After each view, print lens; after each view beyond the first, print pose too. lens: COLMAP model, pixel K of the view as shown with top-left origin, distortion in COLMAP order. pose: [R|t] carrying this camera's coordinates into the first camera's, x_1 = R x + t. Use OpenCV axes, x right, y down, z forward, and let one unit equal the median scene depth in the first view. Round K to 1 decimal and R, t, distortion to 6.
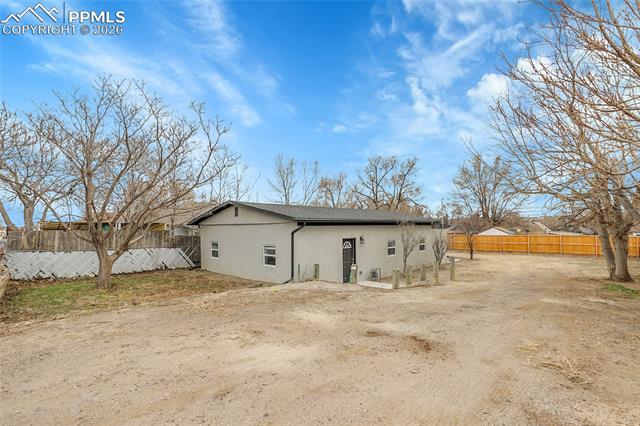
lens RADIAL K [[292.6, 0, 321.8], [0, 292.6, 217.5], [0, 0, 1]] dist [-0.023862, 0.012248]
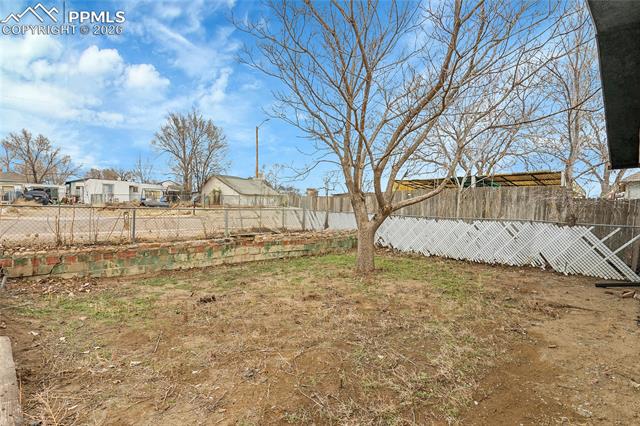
lens RADIAL K [[303.8, 0, 320.0], [0, 303.8, 213.0], [0, 0, 1]] dist [0.018759, 0.000312]
pose [[-0.029988, 0.015066, -0.999437, -0.024608], [0.021189, 0.999671, 0.014434, 0.033515], [0.999326, -0.020744, -0.030297, 0.299343]]
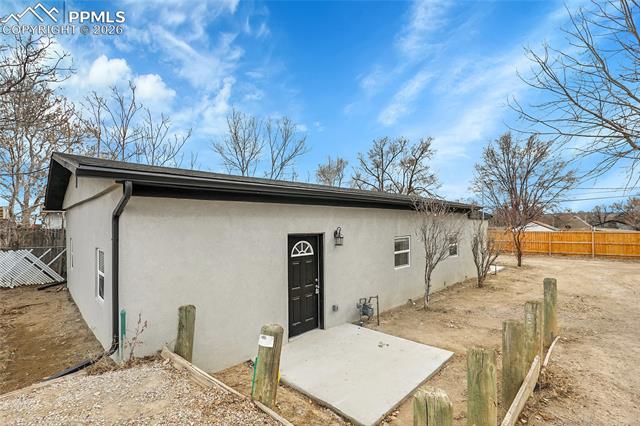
lens RADIAL K [[292.6, 0, 321.8], [0, 292.6, 217.5], [0, 0, 1]] dist [-0.023862, 0.012248]
pose [[0.999629, 0.002053, -0.027155, 0.047705], [-0.001758, 0.999939, 0.010911, 0.015296], [0.027175, -0.010859, 0.999572, 0.205946]]
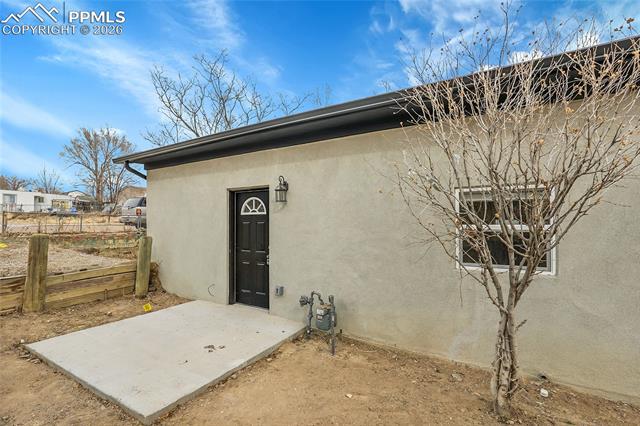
lens RADIAL K [[303.8, 0, 320.0], [0, 303.8, 213.0], [0, 0, 1]] dist [0.018759, 0.000312]
pose [[0.198905, -0.018932, -0.979836, 0.182836], [0.025596, 0.999573, -0.014117, 0.040996], [0.979685, -0.022272, 0.199304, 0.373619]]
